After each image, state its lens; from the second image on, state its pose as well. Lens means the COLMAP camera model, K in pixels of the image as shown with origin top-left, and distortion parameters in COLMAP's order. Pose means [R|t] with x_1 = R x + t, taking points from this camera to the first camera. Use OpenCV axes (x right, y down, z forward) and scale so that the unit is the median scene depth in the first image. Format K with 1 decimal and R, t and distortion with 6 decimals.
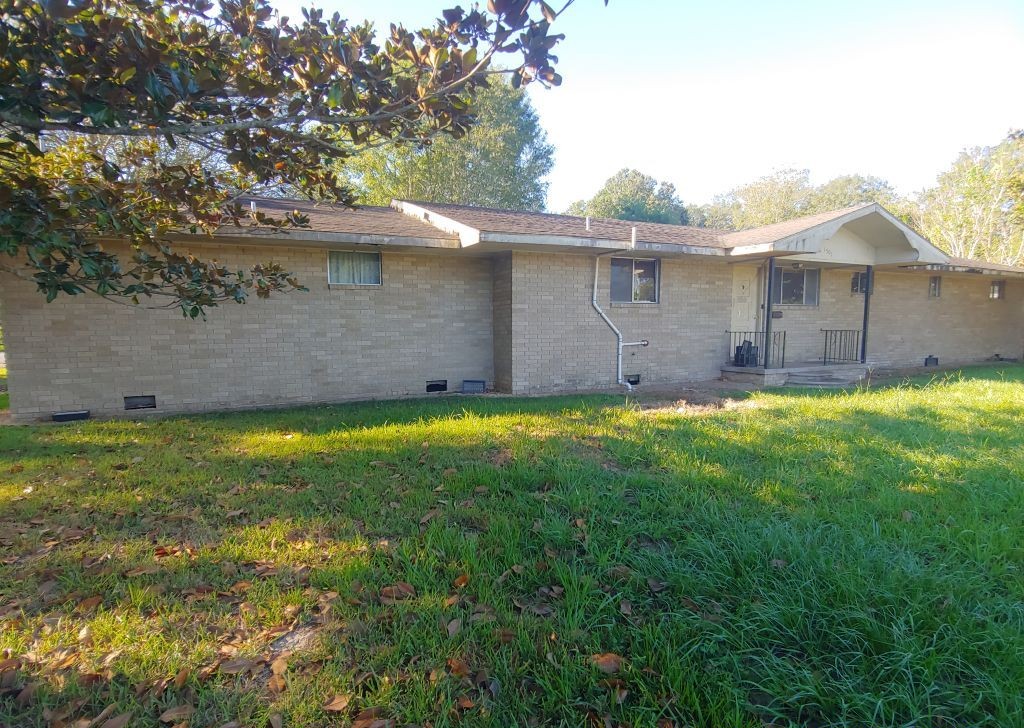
lens RADIAL K [[524.8, 0, 514.0], [0, 524.8, 382.2], [0, 0, 1]] dist [-0.015356, 0.000354]
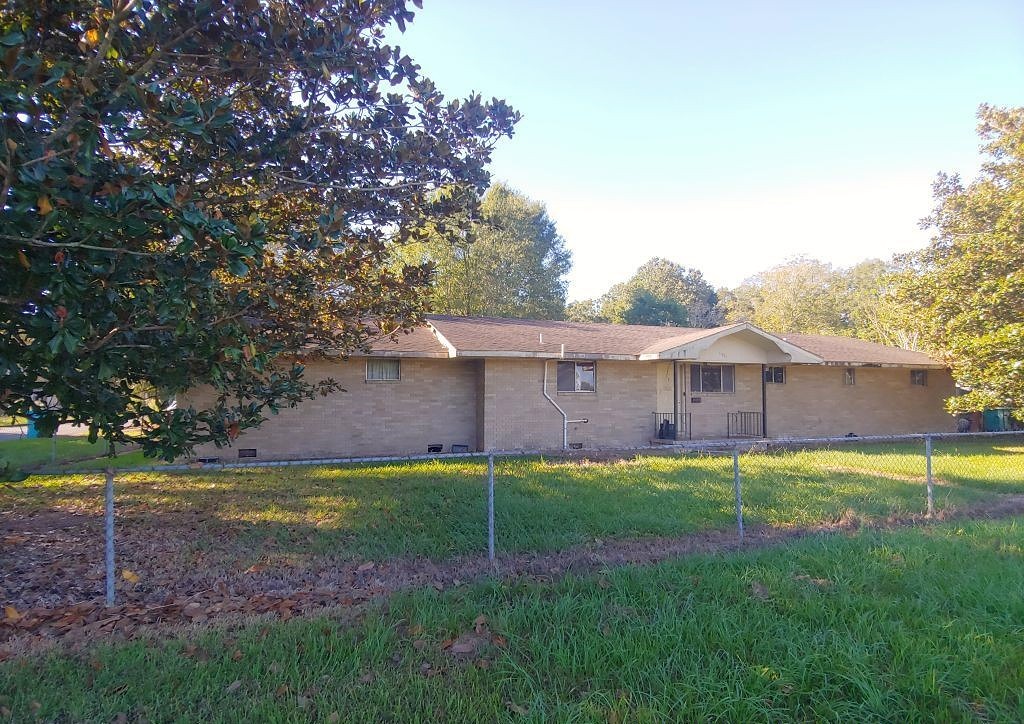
lens RADIAL K [[524.8, 0, 514.0], [0, 524.8, 380.2], [0, 0, 1]] dist [-0.015356, 0.000354]
pose [[0.995148, 0.005414, -0.098237, 0.210625], [-0.019411, 0.989662, -0.142100, 0.022362], [0.096452, 0.143318, 0.984966, -0.435959]]
